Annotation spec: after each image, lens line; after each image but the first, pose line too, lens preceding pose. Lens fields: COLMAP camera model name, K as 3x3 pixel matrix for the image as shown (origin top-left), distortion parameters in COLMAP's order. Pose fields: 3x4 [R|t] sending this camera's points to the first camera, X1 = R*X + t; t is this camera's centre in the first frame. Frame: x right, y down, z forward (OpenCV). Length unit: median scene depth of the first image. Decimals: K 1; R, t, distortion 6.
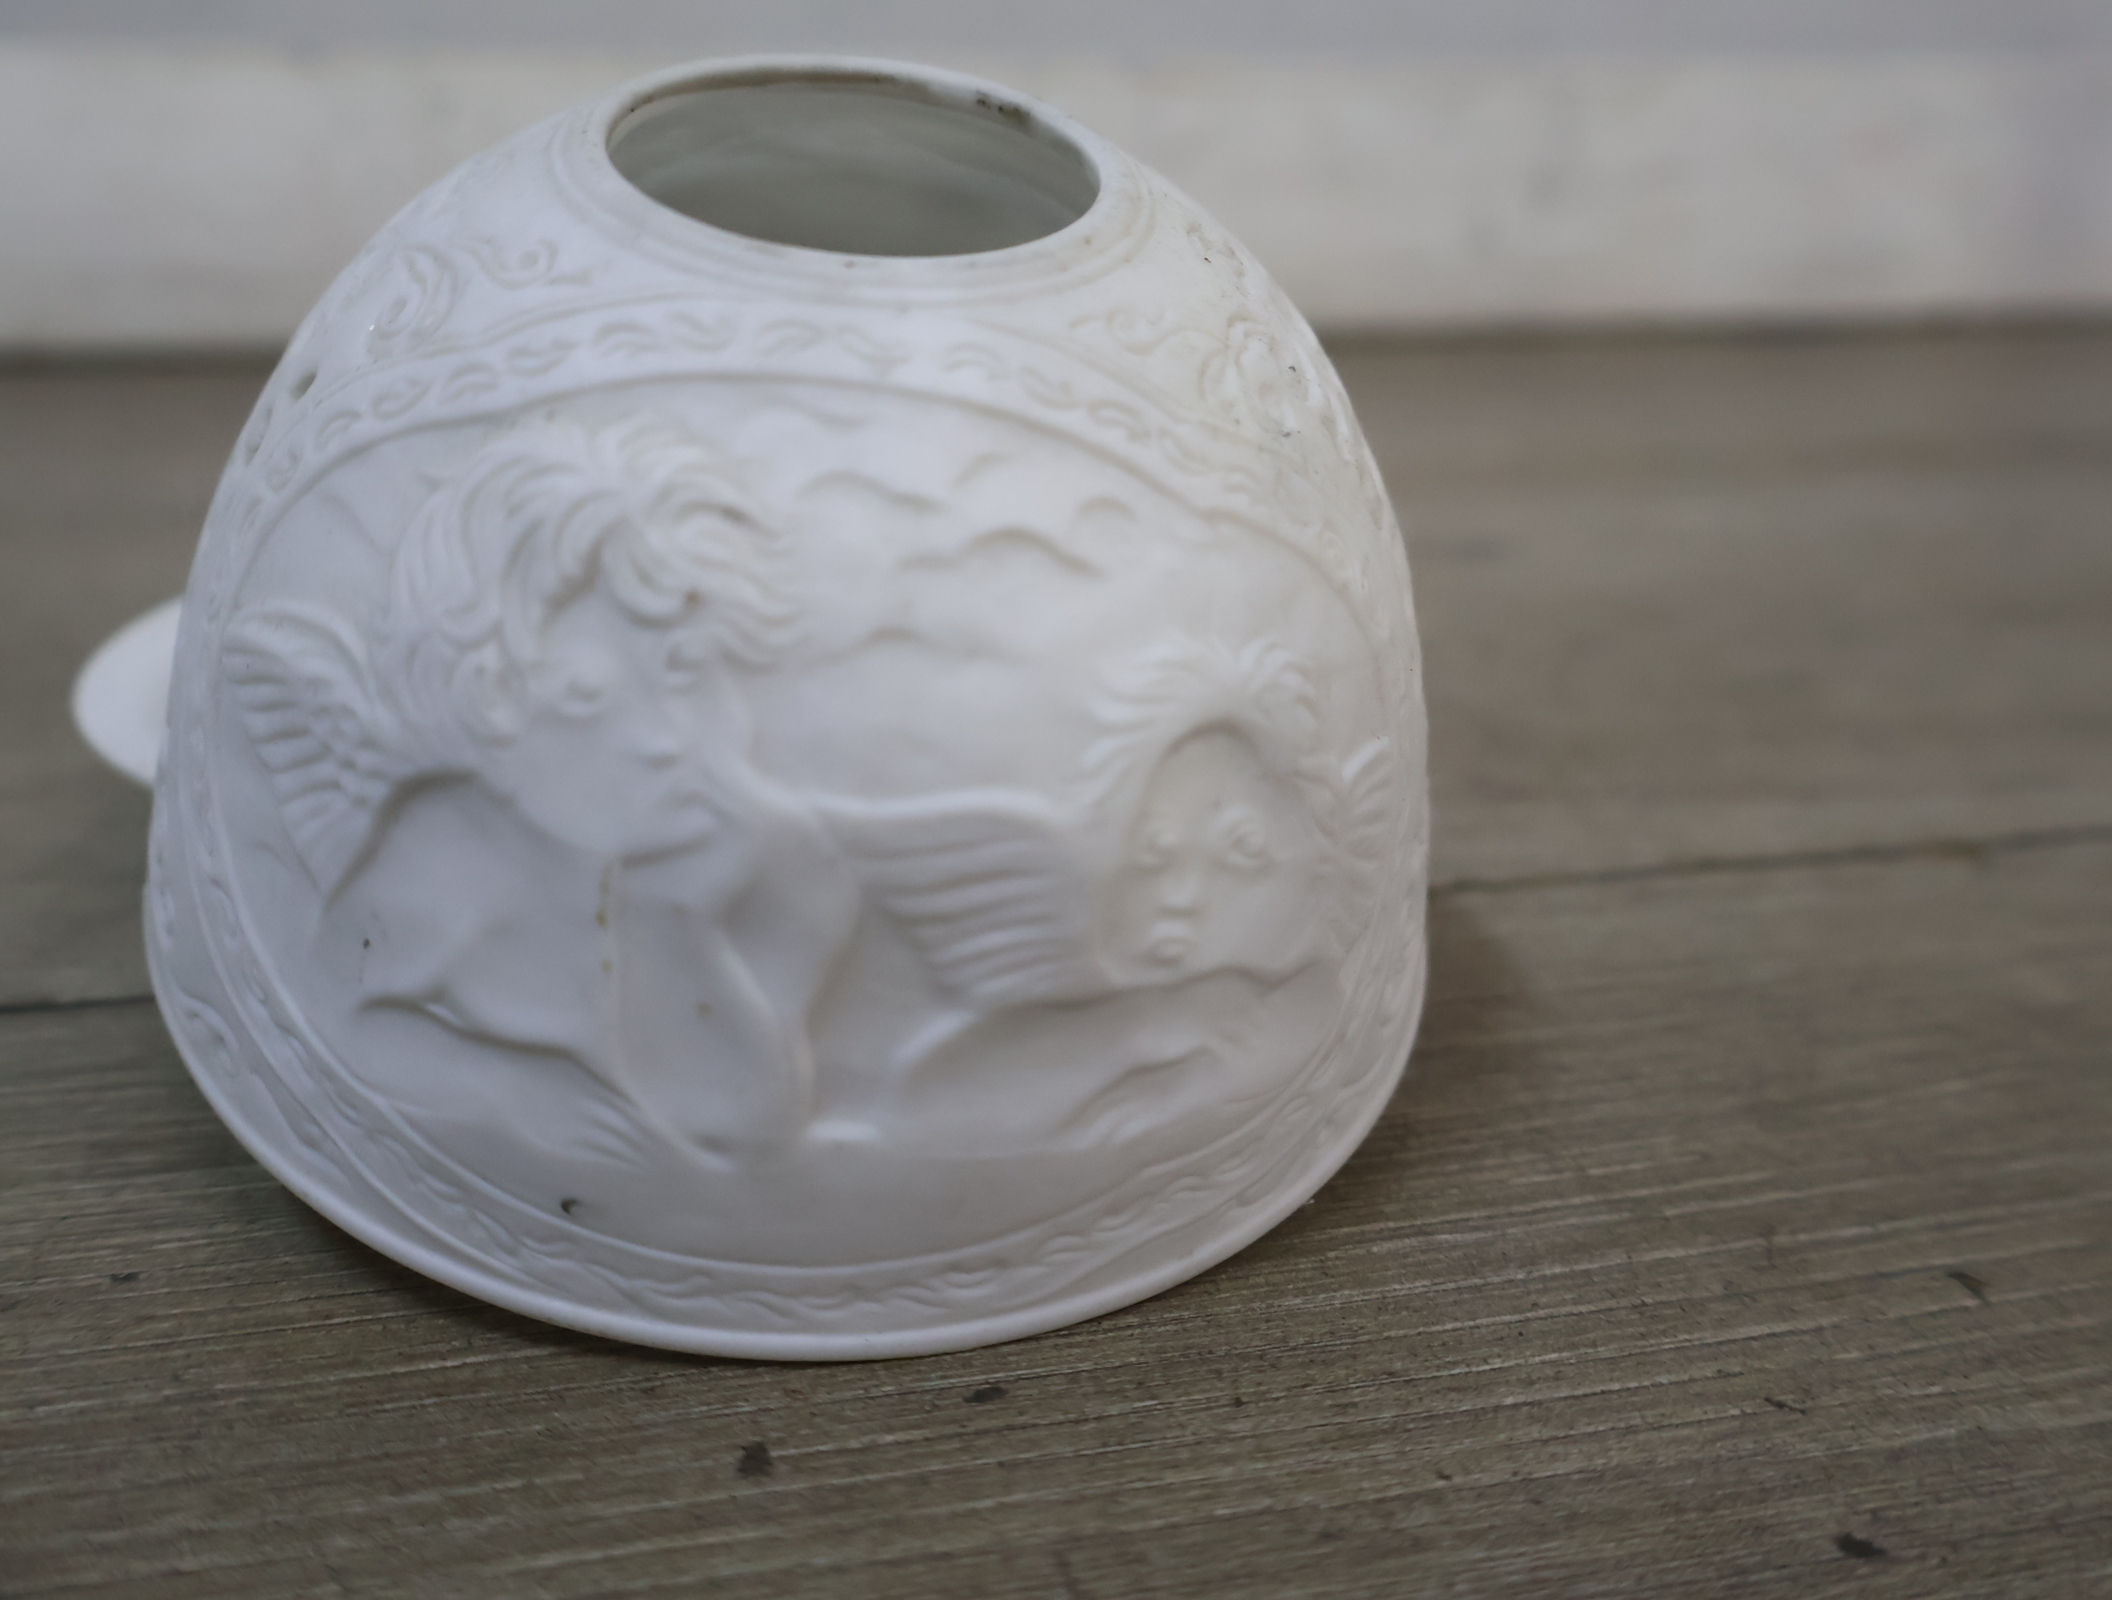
lens RADIAL K [[2079.7, 0, 1062.1], [0, 2079.7, 801.9], [0, 0, 1]] dist [0.008965, 0.000000]
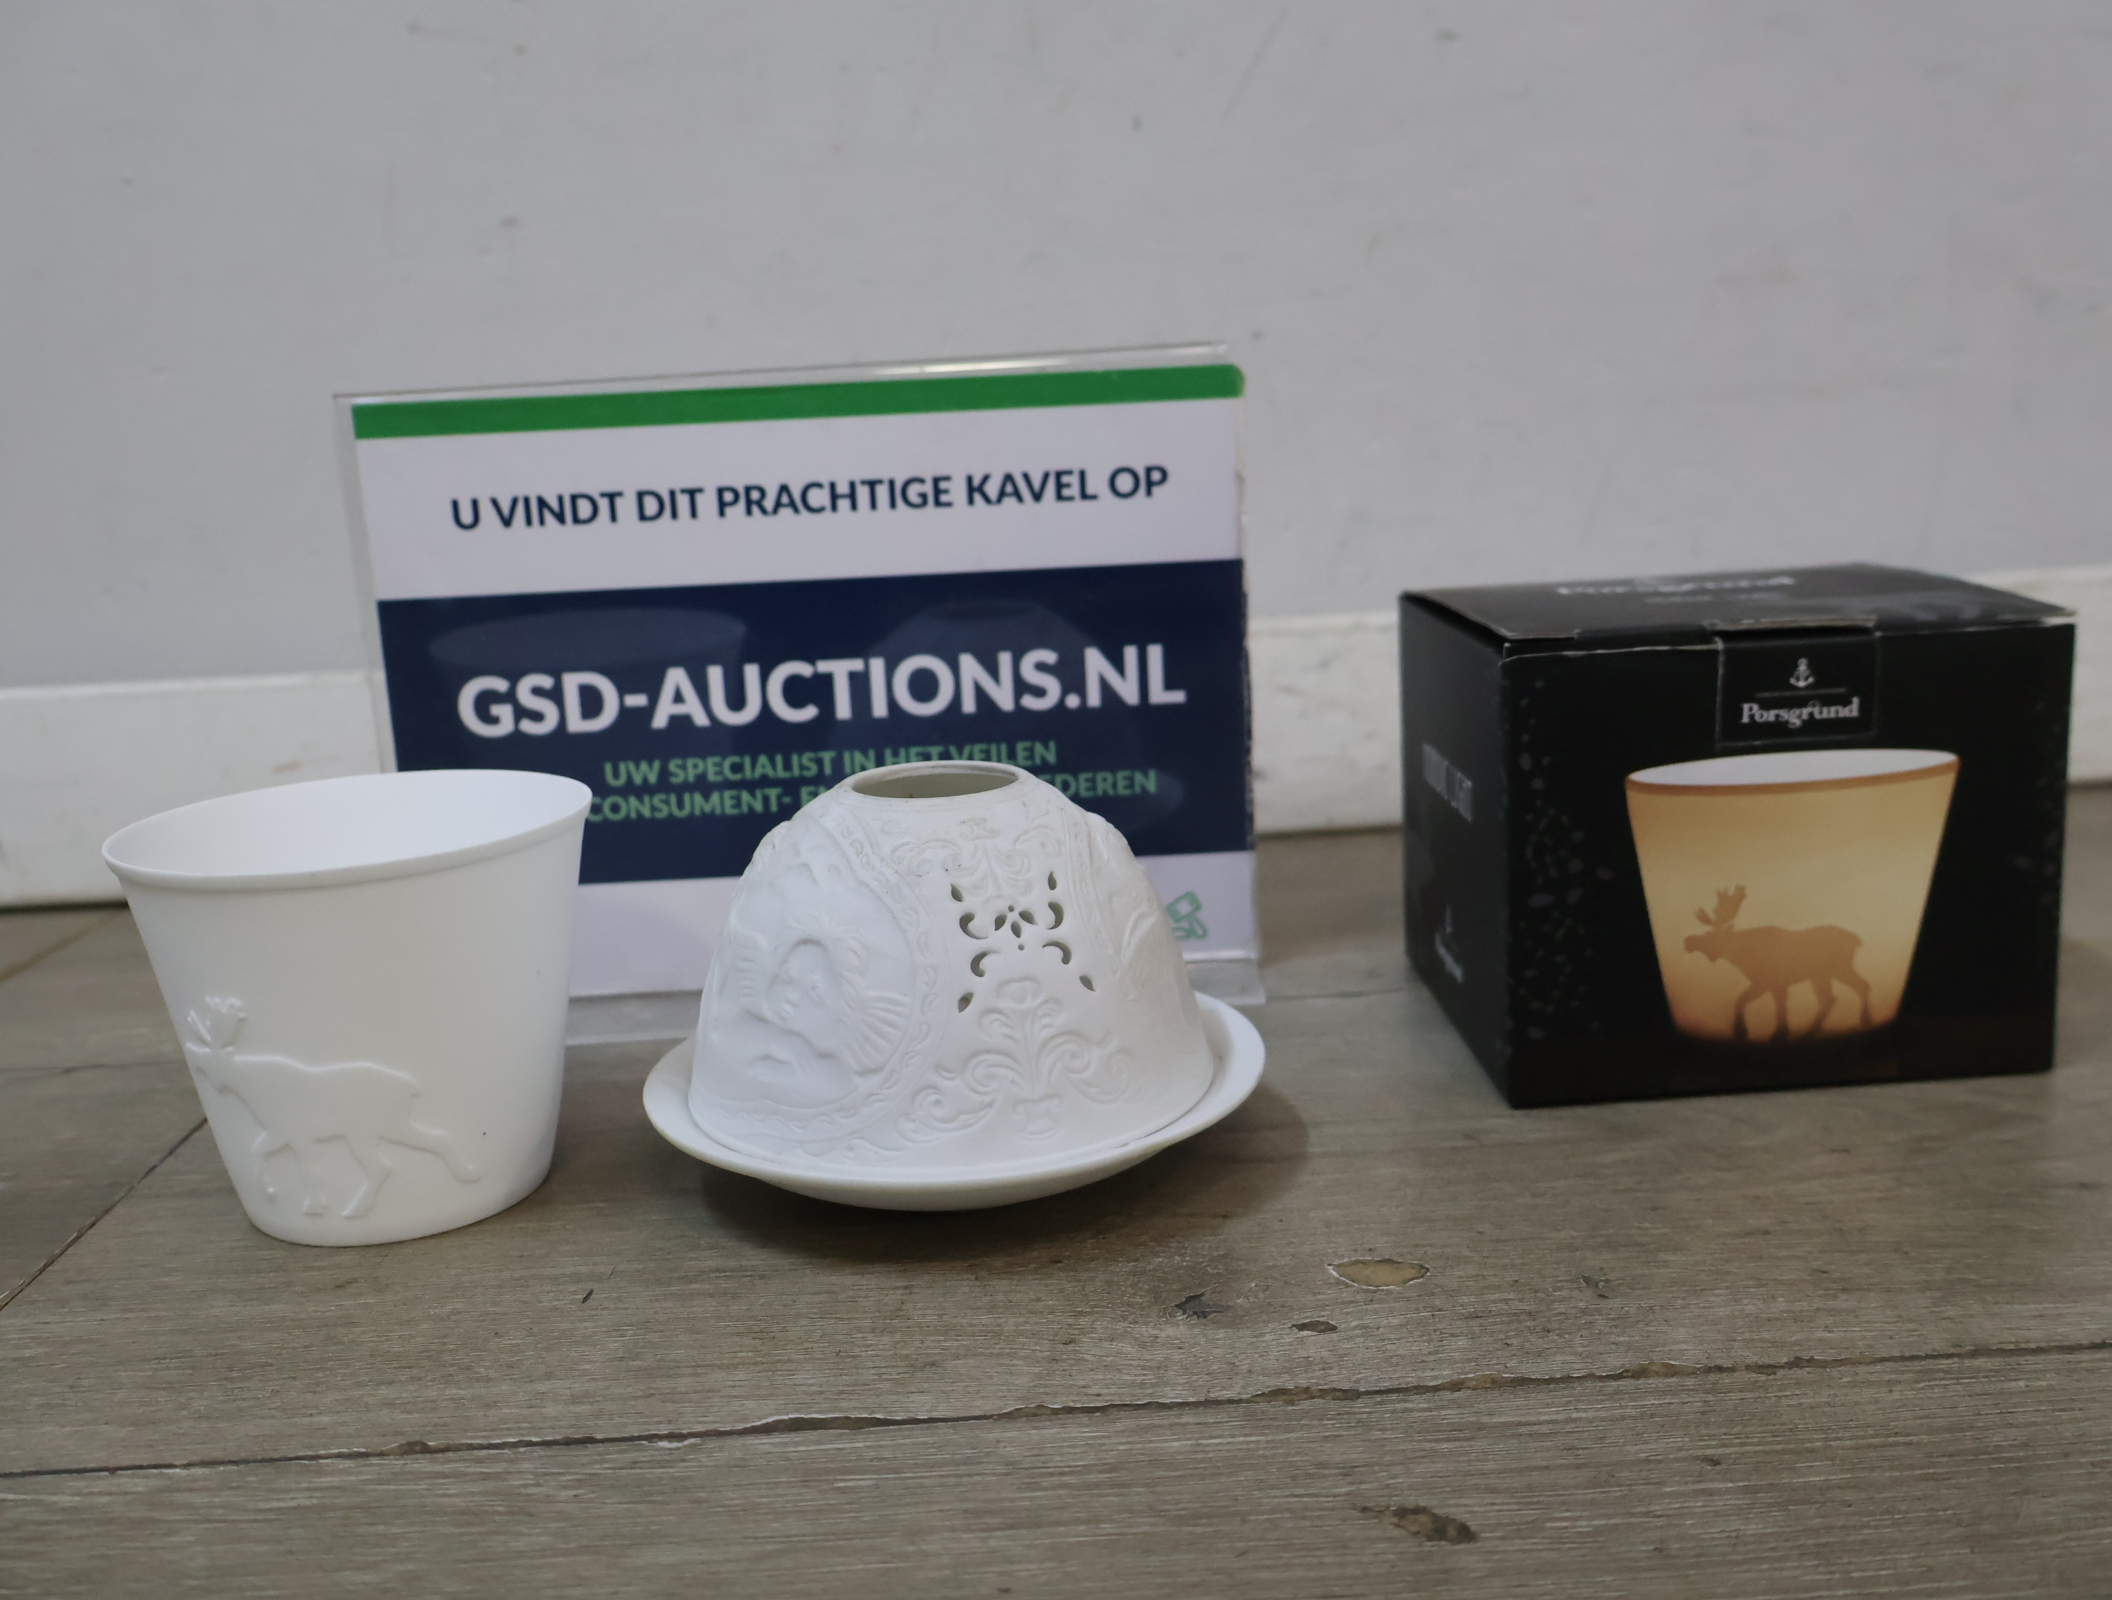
lens RADIAL K [[2079.7, 0, 1059.2], [0, 2079.7, 784.0], [0, 0, 1]] dist [0.008965, 0.000000]
pose [[0.975004, -0.028046, -0.220410, 0.025529], [-0.006979, 0.987646, -0.156545, -0.176625], [0.222077, 0.154170, 0.962763, -0.818930]]
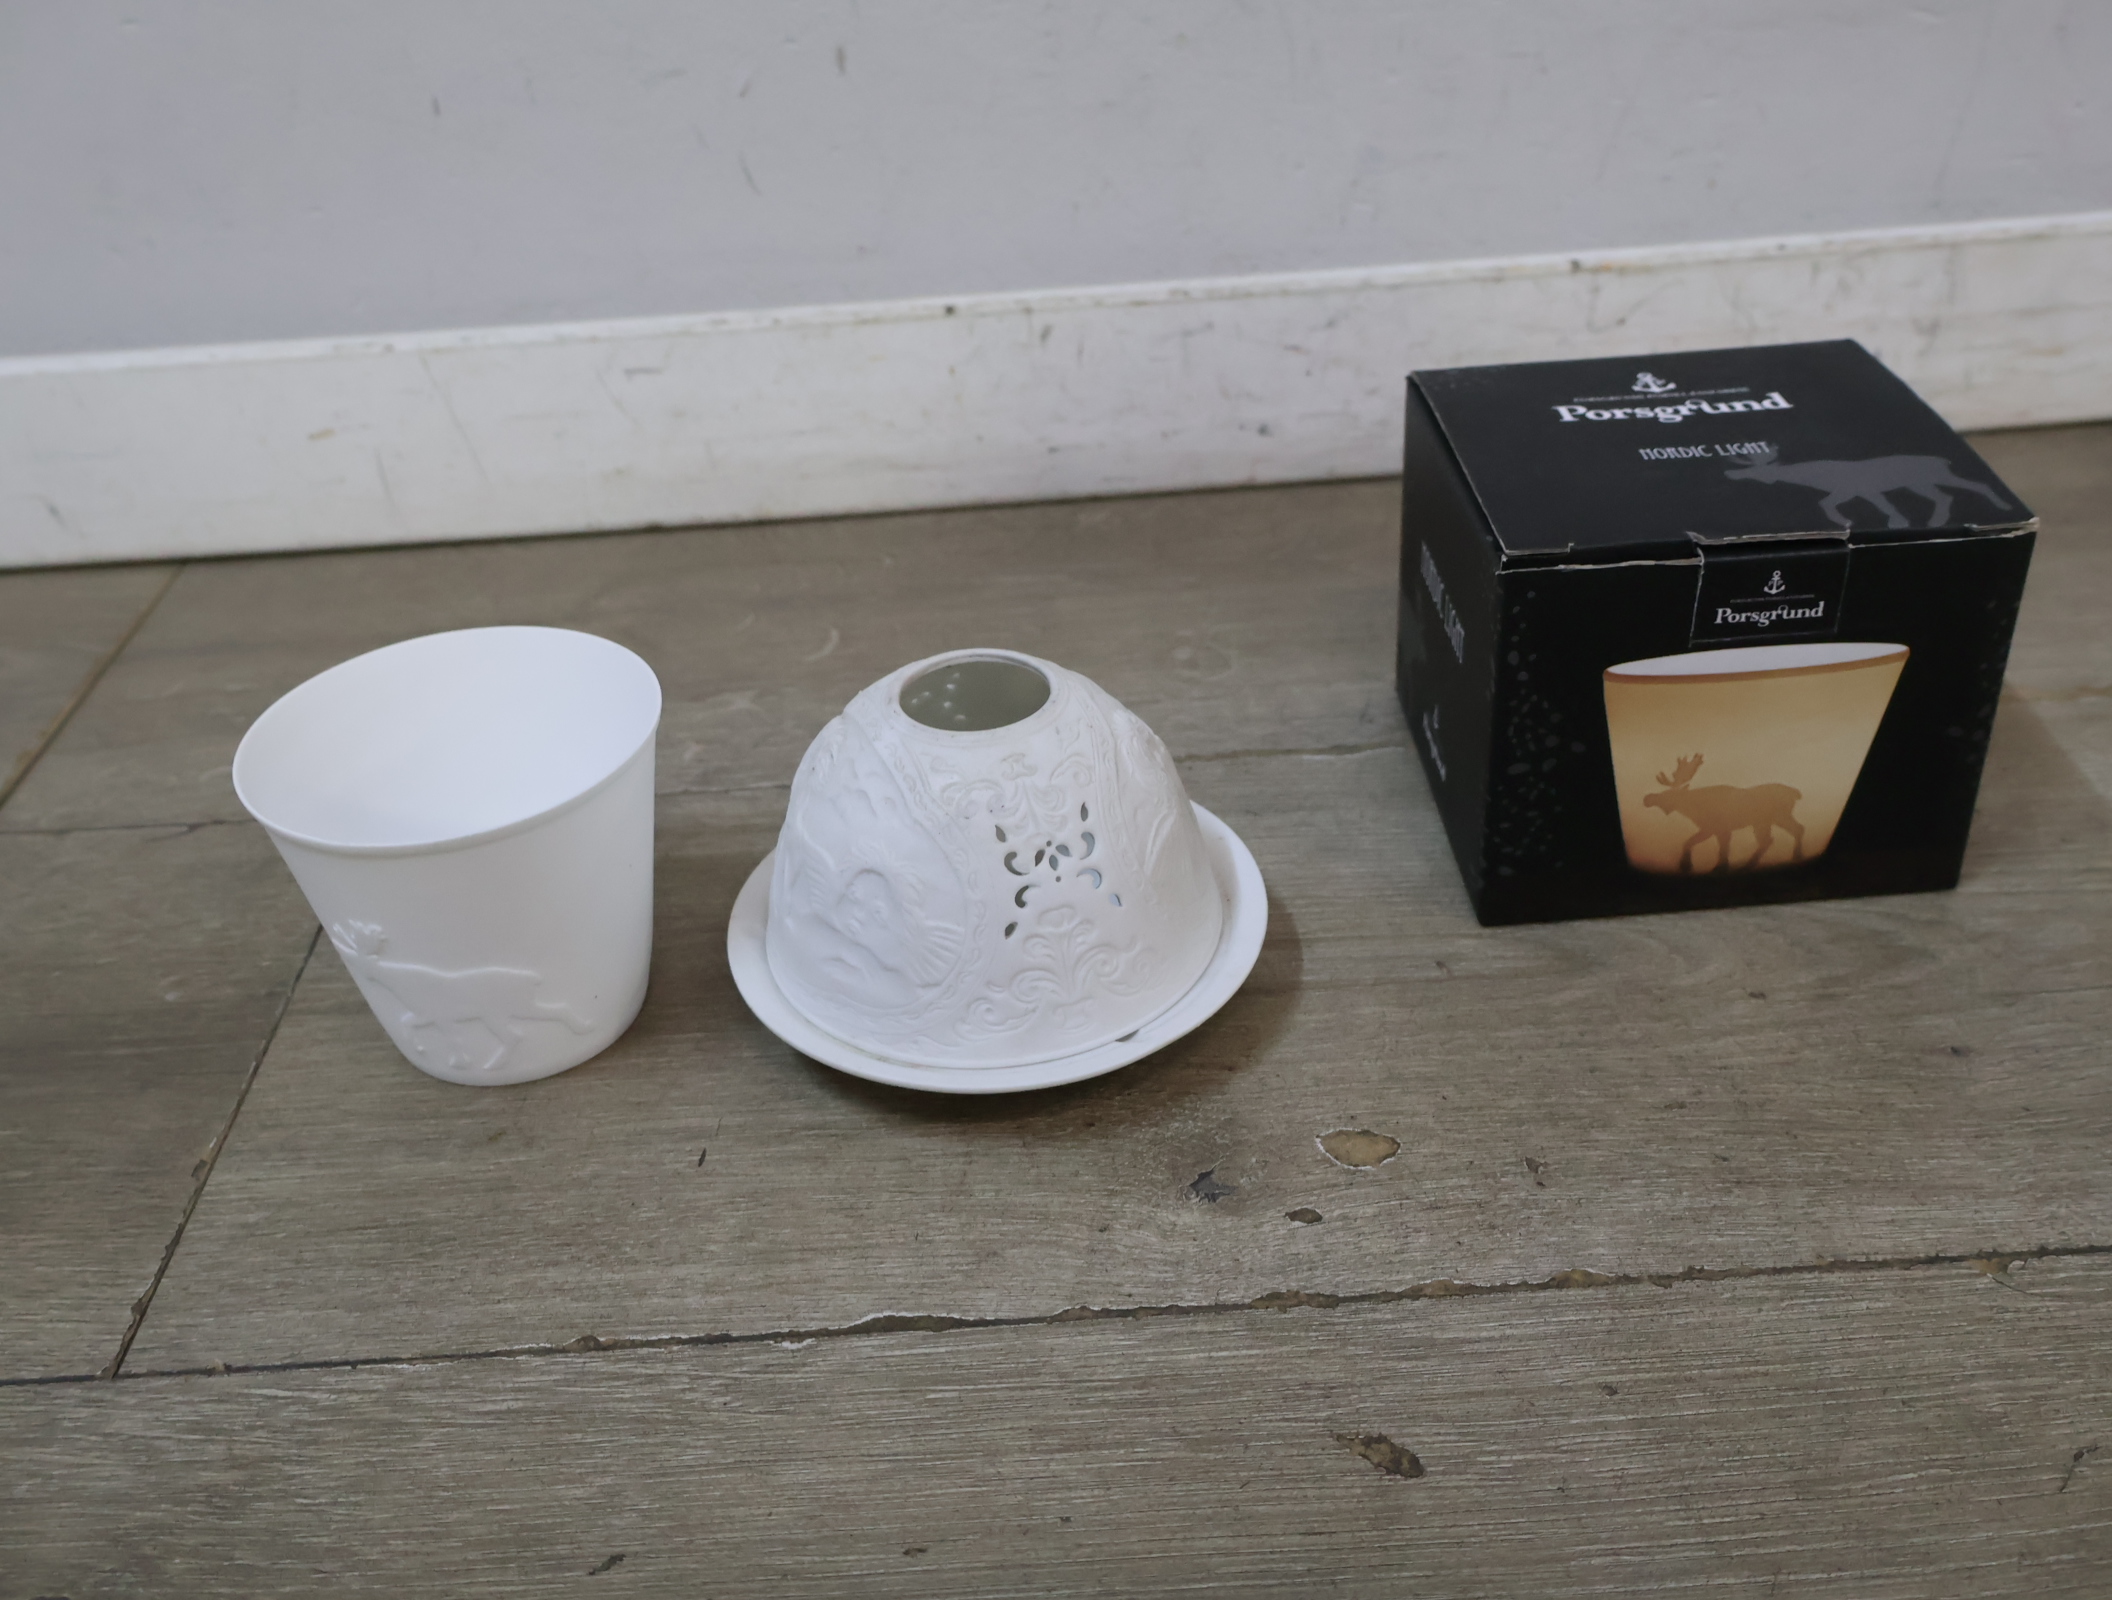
lens RADIAL K [[2079.7, 0, 1050.9], [0, 2079.7, 797.1], [0, 0, 1]] dist [0.008965, 0.000000]
pose [[0.975981, 0.044388, -0.213287, 0.019229], [0.001965, 0.977190, 0.212356, -1.037771], [0.217848, -0.207675, 0.953632, -1.080228]]
